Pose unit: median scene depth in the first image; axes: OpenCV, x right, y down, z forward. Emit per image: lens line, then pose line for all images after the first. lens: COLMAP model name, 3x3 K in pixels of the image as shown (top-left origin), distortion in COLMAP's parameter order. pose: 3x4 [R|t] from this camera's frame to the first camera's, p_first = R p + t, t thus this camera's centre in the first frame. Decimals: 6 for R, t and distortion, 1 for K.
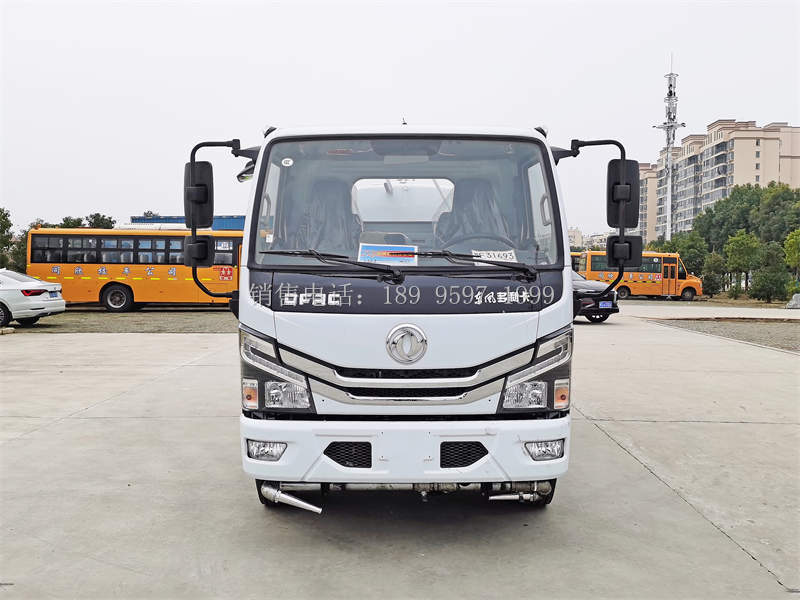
lens RADIAL K [[765.1, 0, 400.0], [0, 765.1, 300.0], [0, 0, 1]] dist [0.050836, -0.010413]
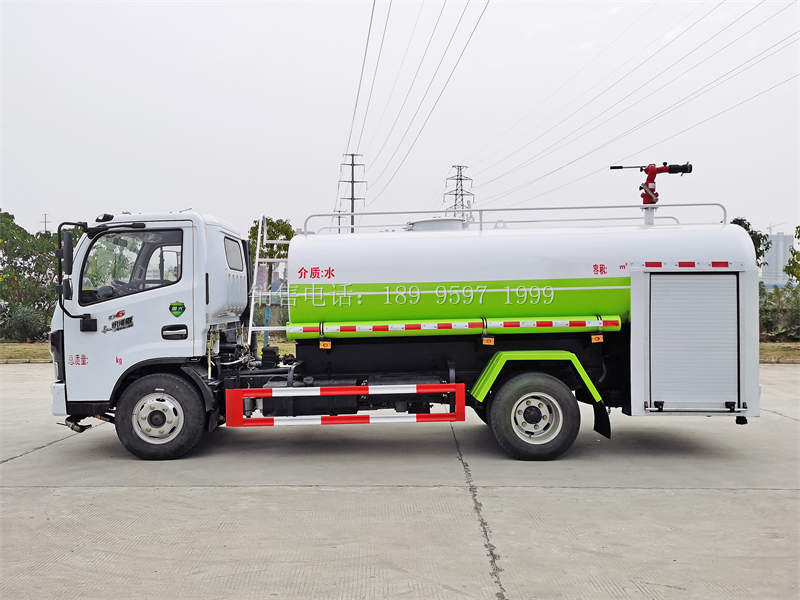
lens RADIAL K [[719.8, 0, 400.0], [0, 719.8, 300.0], [0, 0, 1]] dist [0.052301, -0.006160]
pose [[0.013383, 0.000500, -0.999910, 1.726046], [-0.029693, 0.999559, 0.000102, -0.059513], [0.999469, 0.029689, 0.013392, 1.588843]]
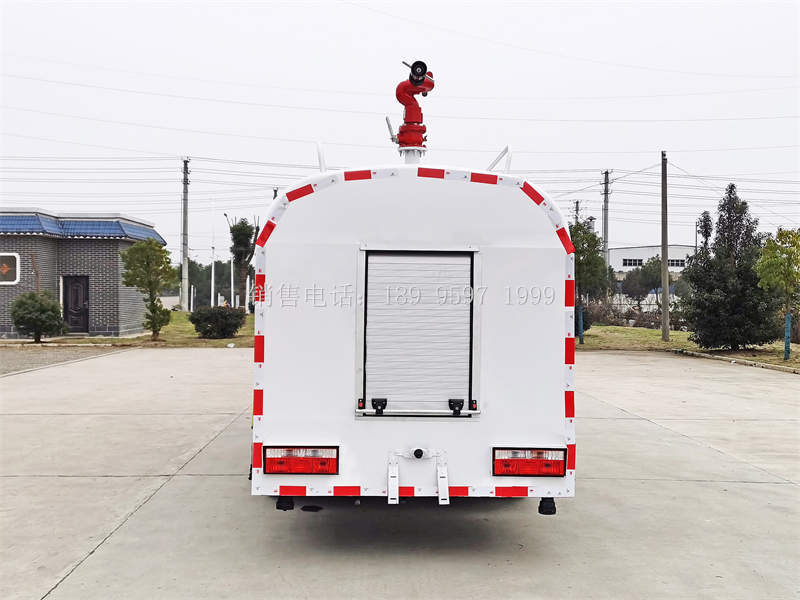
lens RADIAL K [[939.7, 0, 400.0], [0, 939.7, 300.0], [0, 0, 1]] dist [0.043025, -0.044241]
pose [[-0.998472, -0.010311, -0.054292, 0.100137], [-0.012063, 0.999413, 0.032057, -0.124468], [0.053930, 0.032663, -0.998010, 3.550815]]
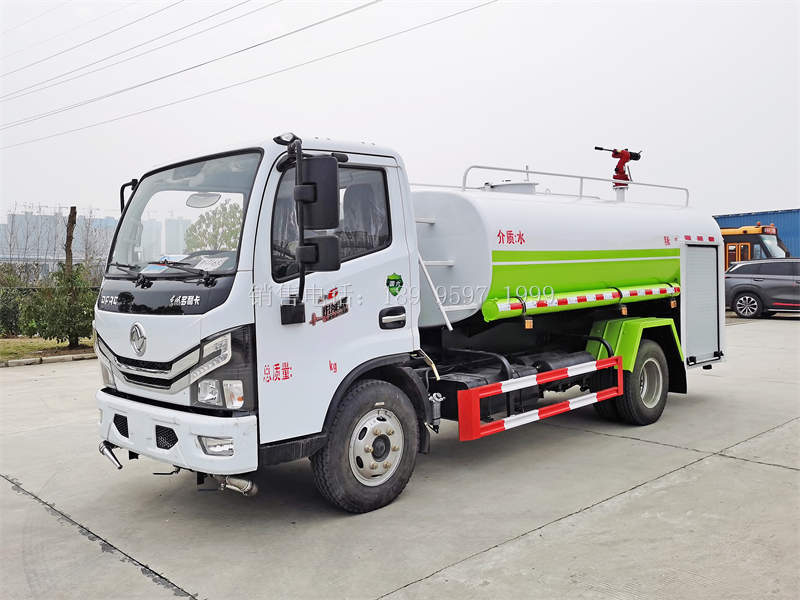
lens RADIAL K [[721.0, 0, 400.4], [0, 721.0, 279.9], [0, 0, 1]] dist [0.045671, -0.011982]
pose [[0.714608, -0.005003, -0.699507, 0.943997], [-0.007017, 0.999873, -0.014320, -0.018204], [0.699490, 0.015141, 0.714482, 0.405932]]
